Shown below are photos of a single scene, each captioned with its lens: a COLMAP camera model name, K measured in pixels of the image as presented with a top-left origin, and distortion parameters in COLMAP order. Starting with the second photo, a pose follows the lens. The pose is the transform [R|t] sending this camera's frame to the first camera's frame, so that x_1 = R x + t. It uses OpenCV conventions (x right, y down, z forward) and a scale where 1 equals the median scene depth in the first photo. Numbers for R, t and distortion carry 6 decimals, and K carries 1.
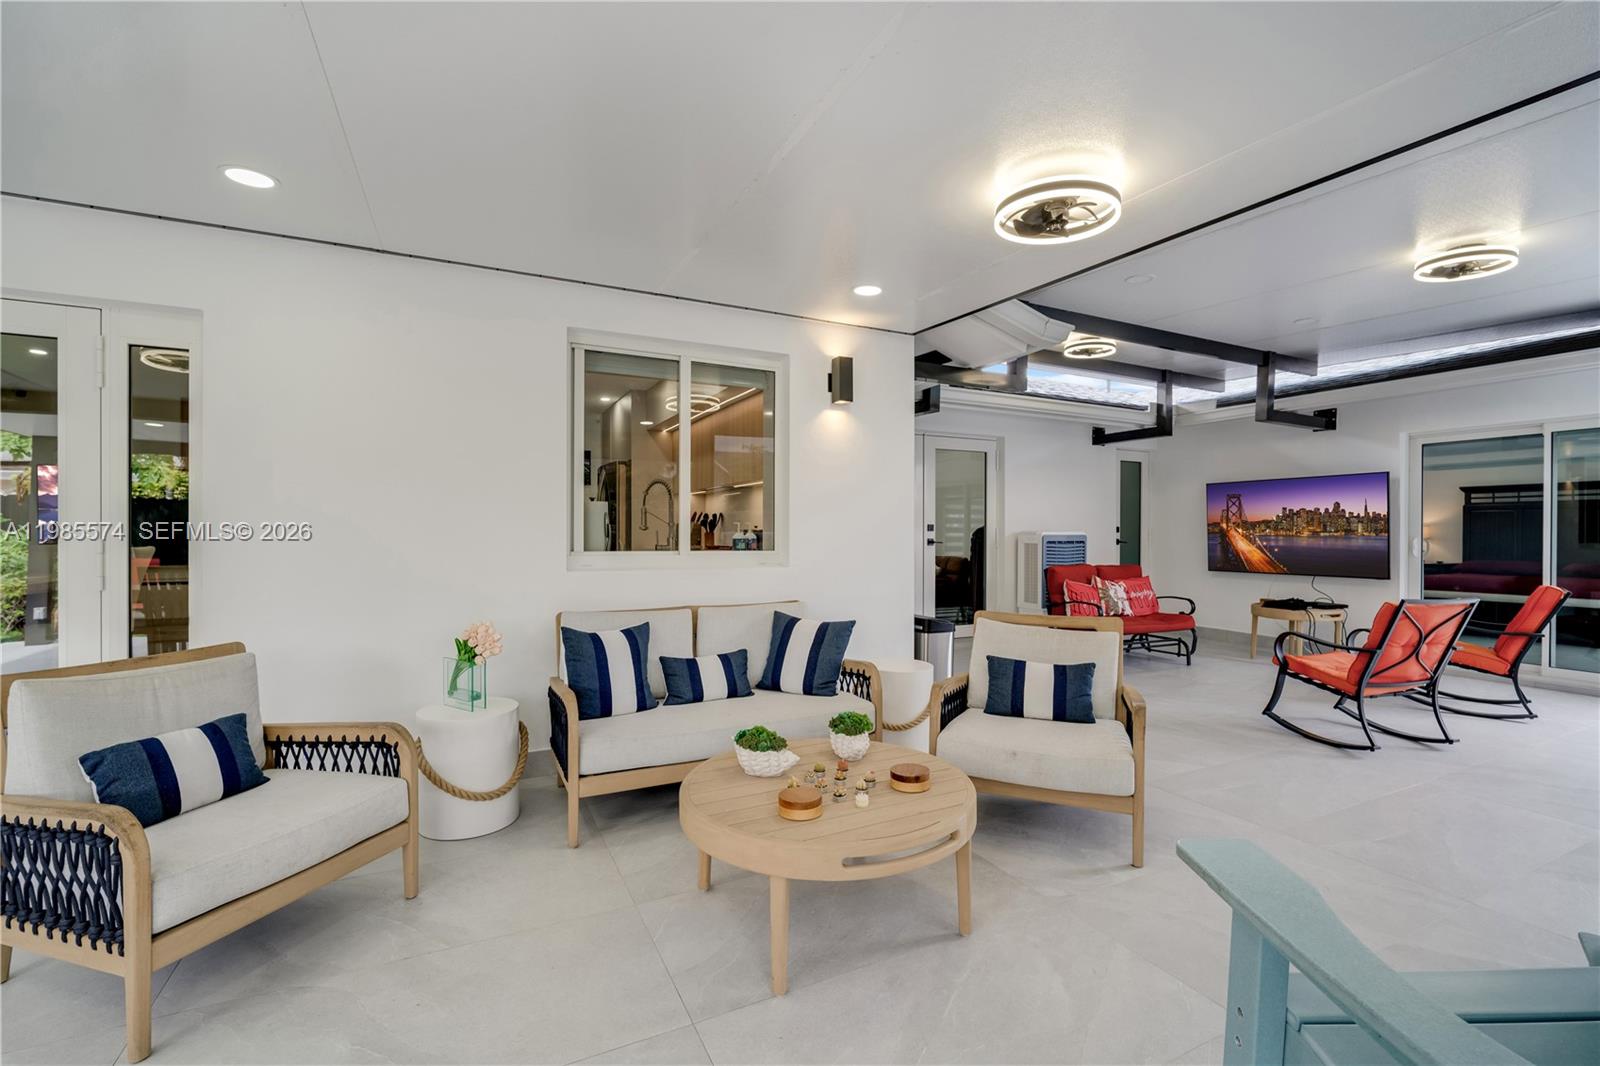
lens RADIAL K [[684.3, 0, 789.8], [0, 684.3, 530.9], [0, 0, 1]] dist [-0.008426, 0.000264]
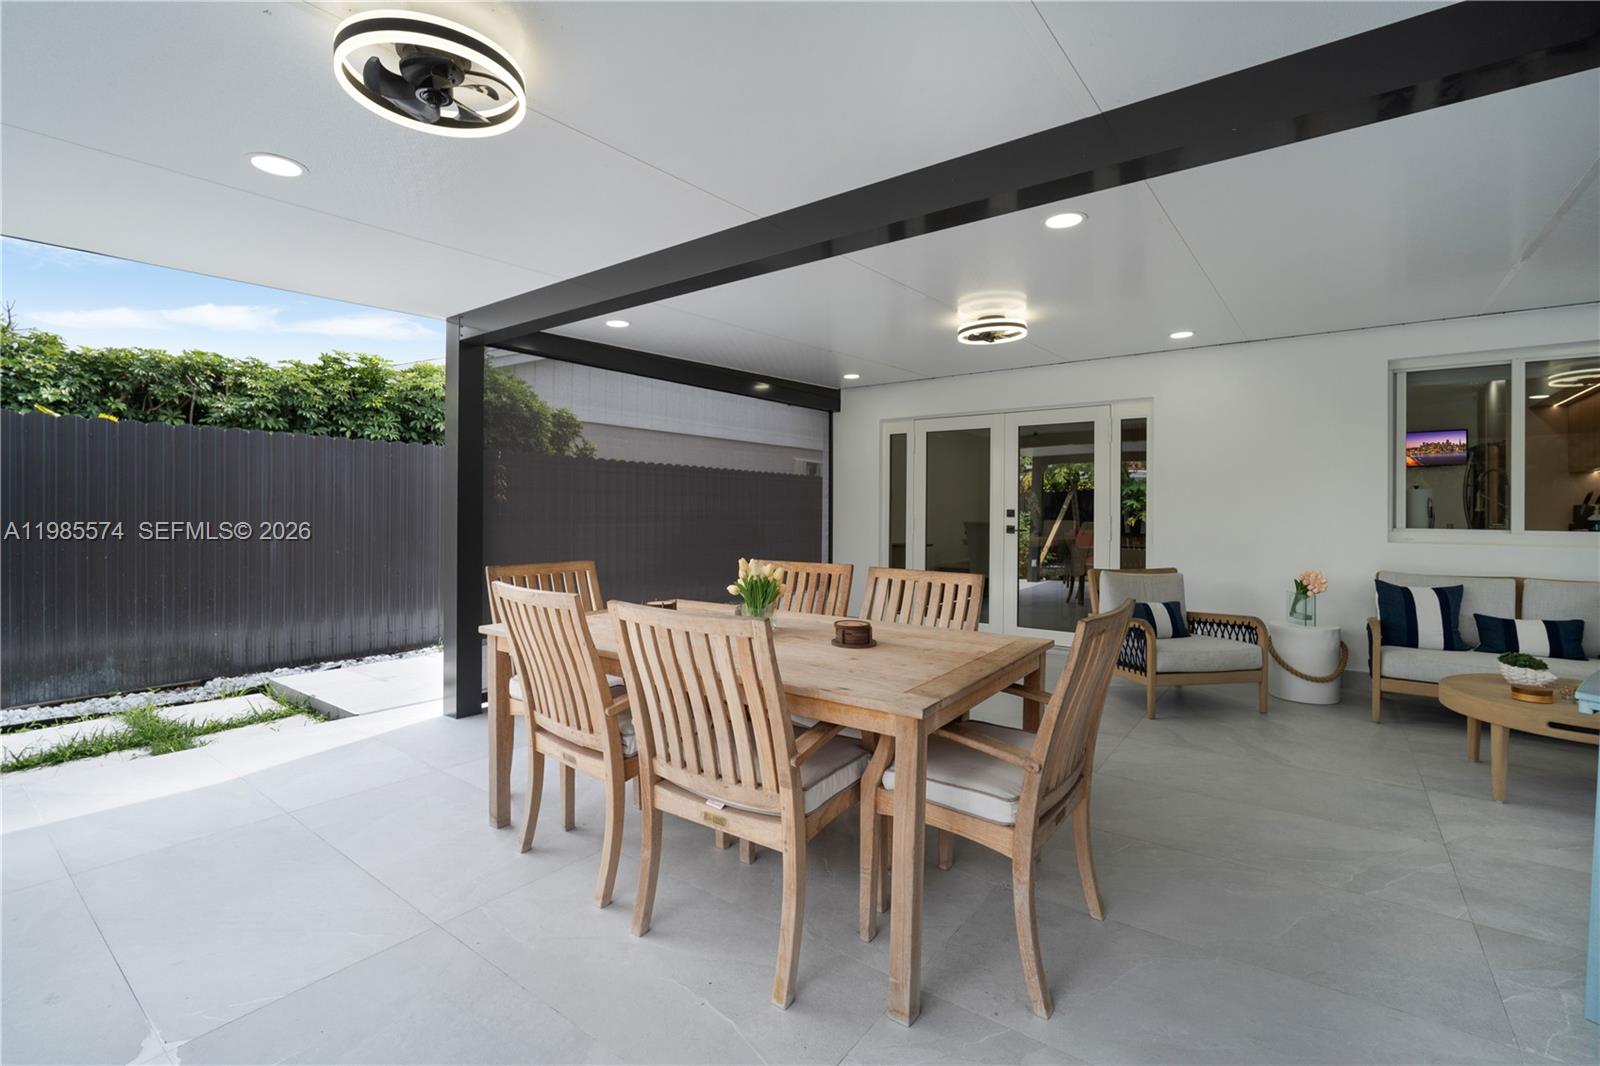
lens RADIAL K [[691.9, 0, 840.8], [0, 691.9, 516.9], [0, 0, 1]] dist [0.008076, -0.000221]
pose [[0.487649, 0.010331, -0.872979, 0.278734], [-0.005842, 0.999946, 0.008570, 0.003189], [0.873020, 0.000921, 0.487683, -0.489508]]
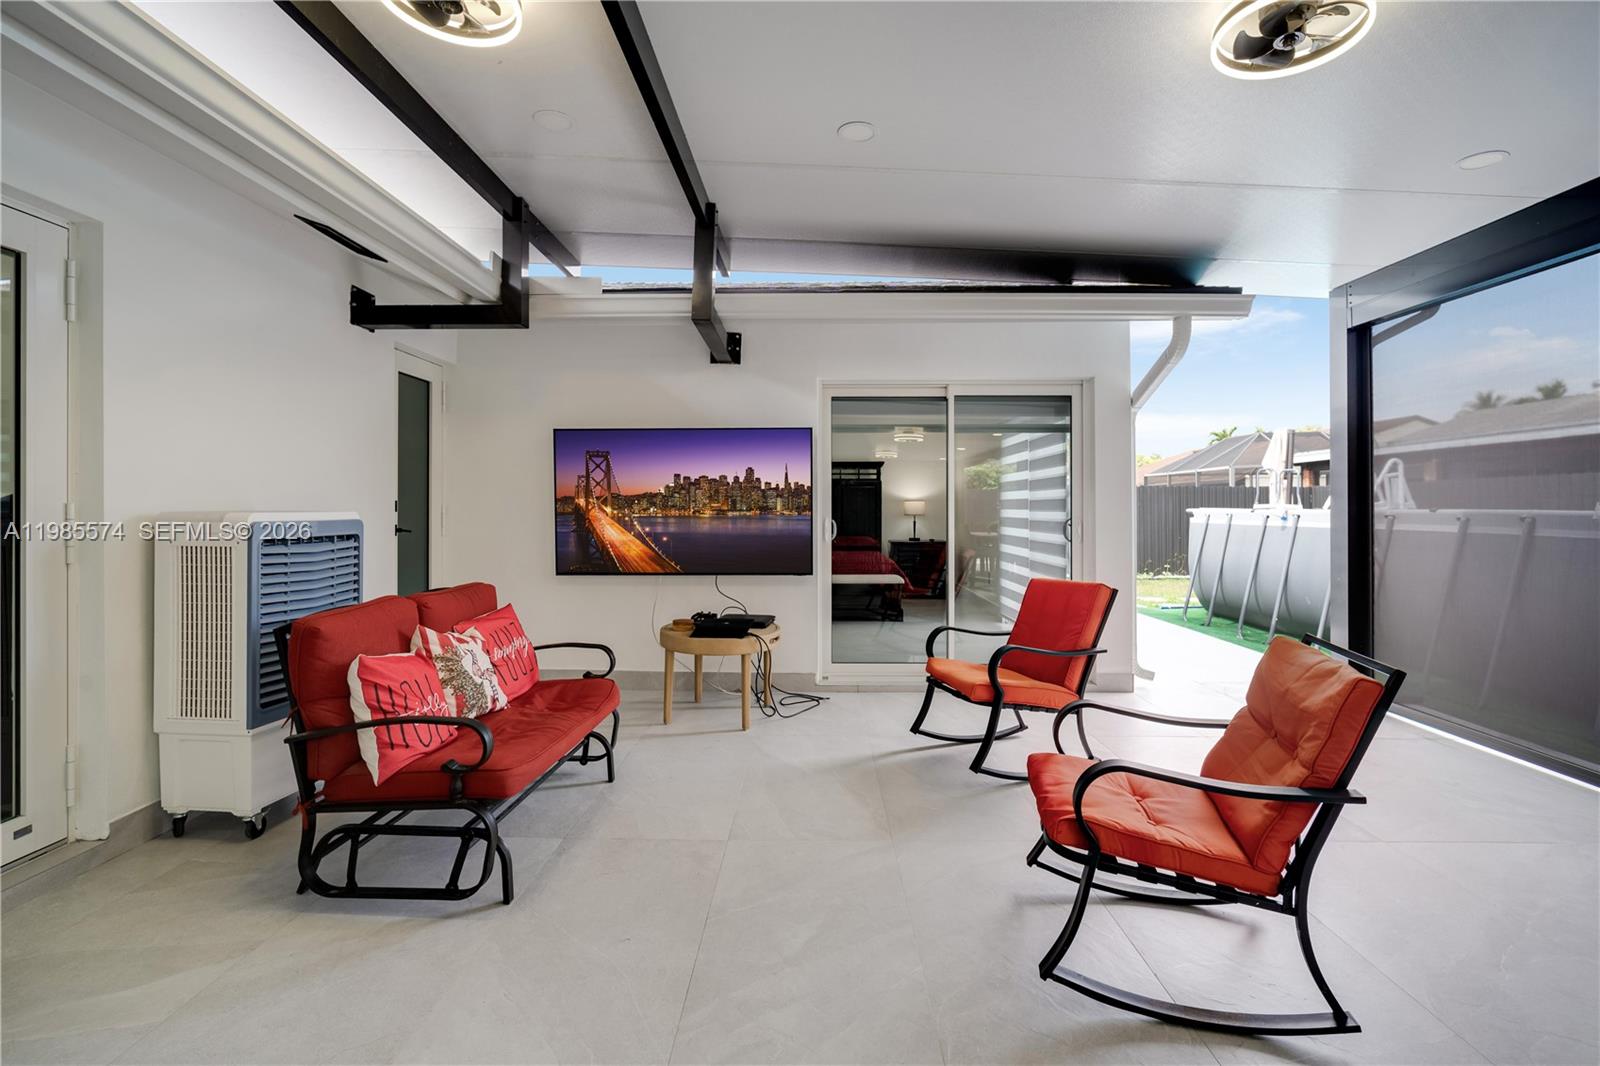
lens RADIAL K [[687.3, 0, 794.7], [0, 687.3, 512.2], [0, 0, 1]] dist [-0.000660, -0.000007]
pose [[0.416529, -0.011542, 0.909049, 0.241286], [0.008736, 0.999924, 0.008693, -0.003030], [-0.909080, 0.004320, 0.416598, 0.875944]]
